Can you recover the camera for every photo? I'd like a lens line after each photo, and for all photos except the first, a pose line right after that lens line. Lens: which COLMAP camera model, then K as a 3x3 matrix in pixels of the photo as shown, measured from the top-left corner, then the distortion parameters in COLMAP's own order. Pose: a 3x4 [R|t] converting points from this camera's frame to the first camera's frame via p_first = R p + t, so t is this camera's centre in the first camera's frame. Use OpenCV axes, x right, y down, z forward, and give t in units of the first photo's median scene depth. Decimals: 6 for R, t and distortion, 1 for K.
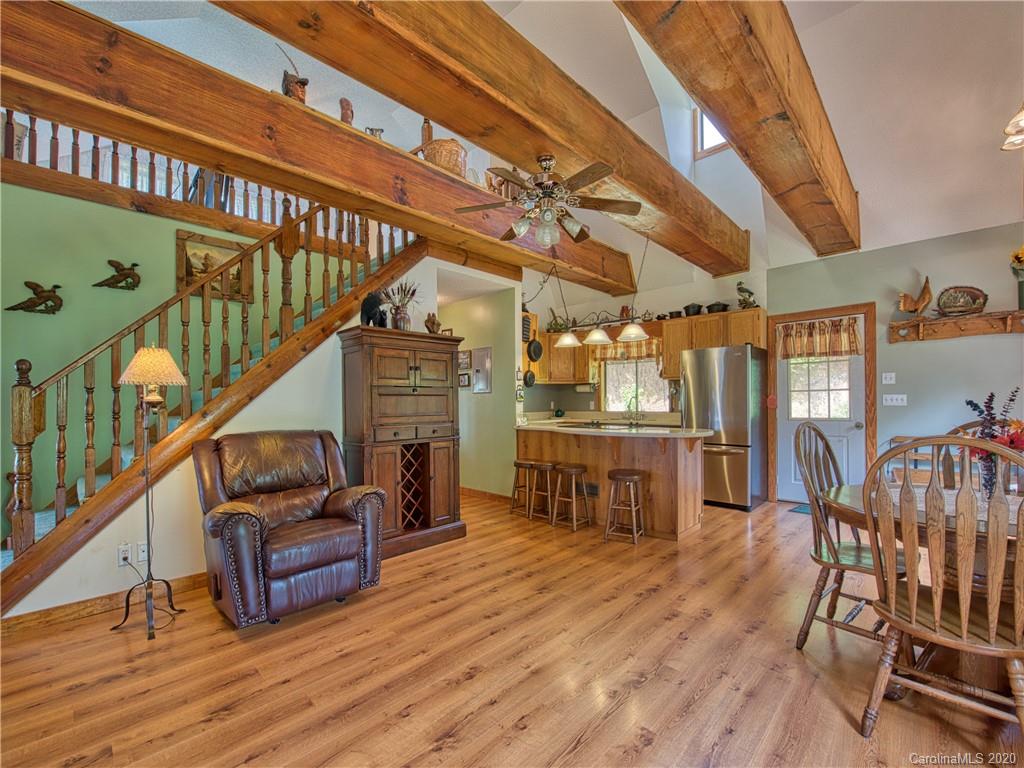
lens RADIAL K [[434.8, 0, 518.2], [0, 434.8, 403.4], [0, 0, 1]] dist [-0.019771, -0.000198]
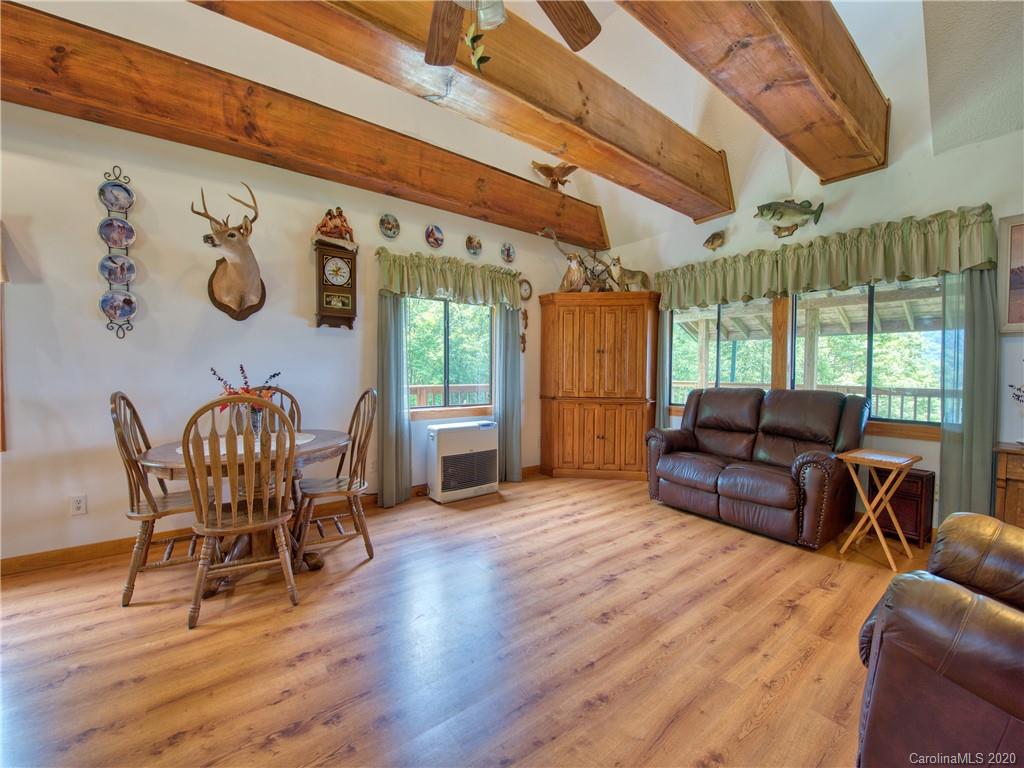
lens RADIAL K [[404.9, 0, 511.6], [0, 404.9, 385.3], [0, 0, 1]] dist [-0.018761, -0.000968]
pose [[-0.986899, 0.003067, 0.161312, -0.016333], [0.008817, 0.999350, 0.034942, -0.001552], [-0.161100, 0.035907, -0.986285, 0.798885]]
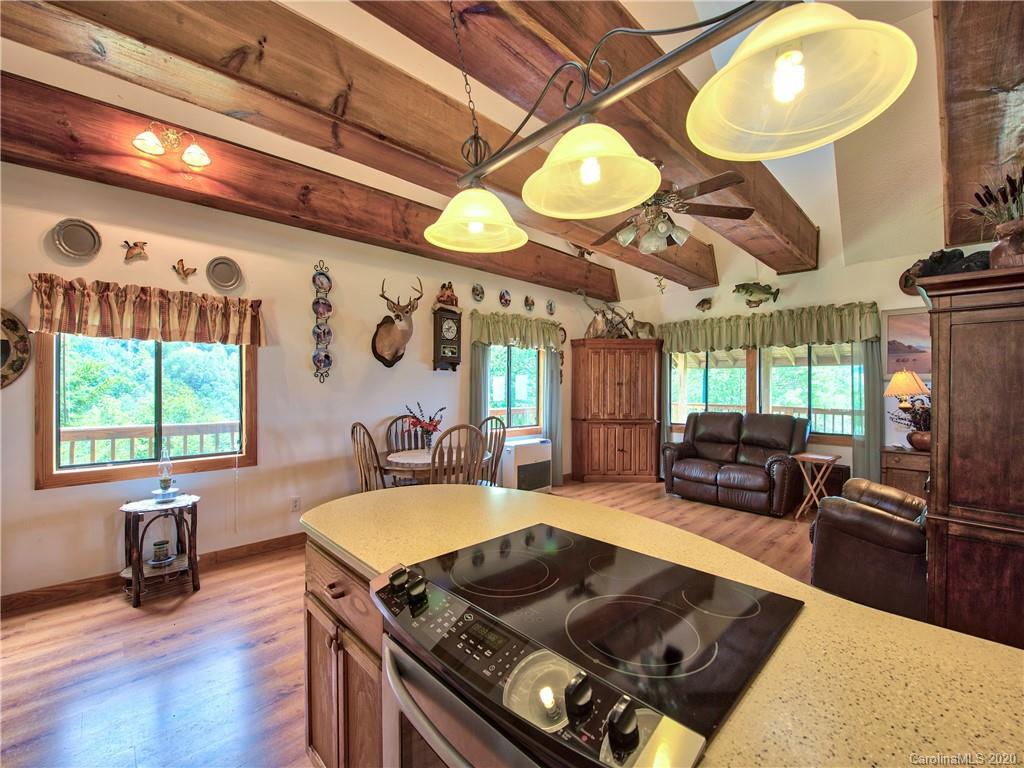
lens RADIAL K [[427.5, 0, 510.7], [0, 427.5, 389.4], [0, 0, 1]] dist [-0.016916, 0.000058]
pose [[-0.998980, 0.009363, 0.044177, 0.200455], [0.009727, 0.999920, 0.008030, -0.041376], [-0.044098, 0.008451, -0.998991, 1.136557]]
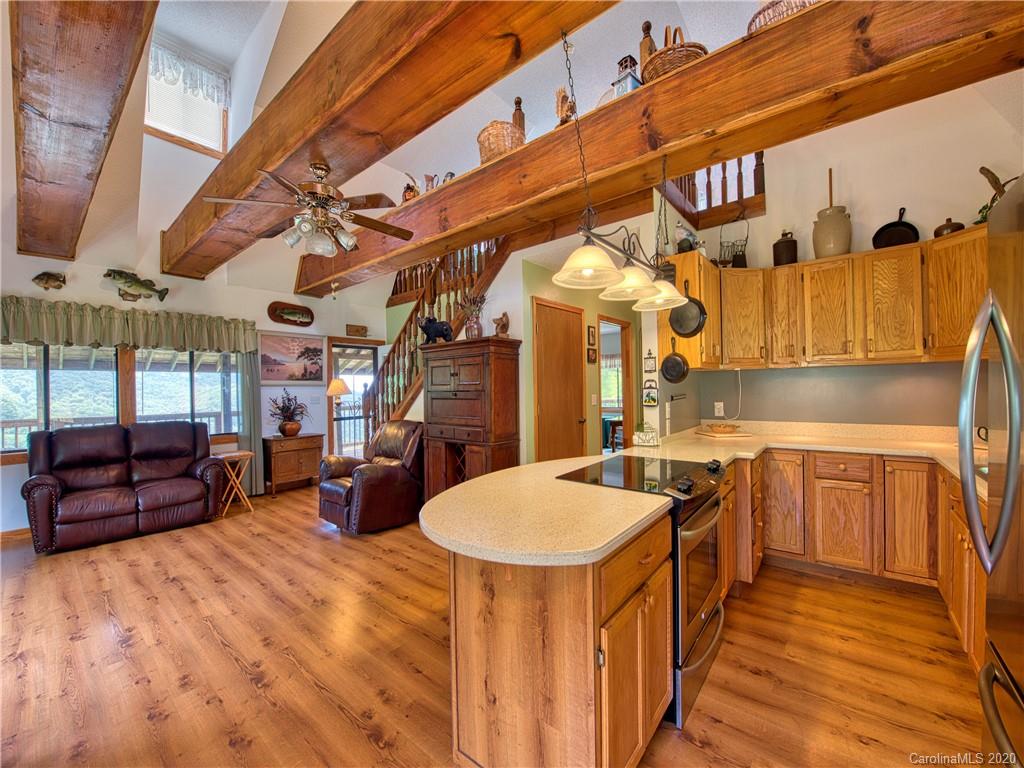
lens RADIAL K [[404.9, 0, 511.6], [0, 404.9, 385.3], [0, 0, 1]] dist [-0.018761, -0.000968]
pose [[0.077698, 0.004751, -0.996966, 0.581479], [0.014782, 0.999873, 0.005917, -0.042216], [0.996867, -0.015197, 0.077618, 0.784557]]
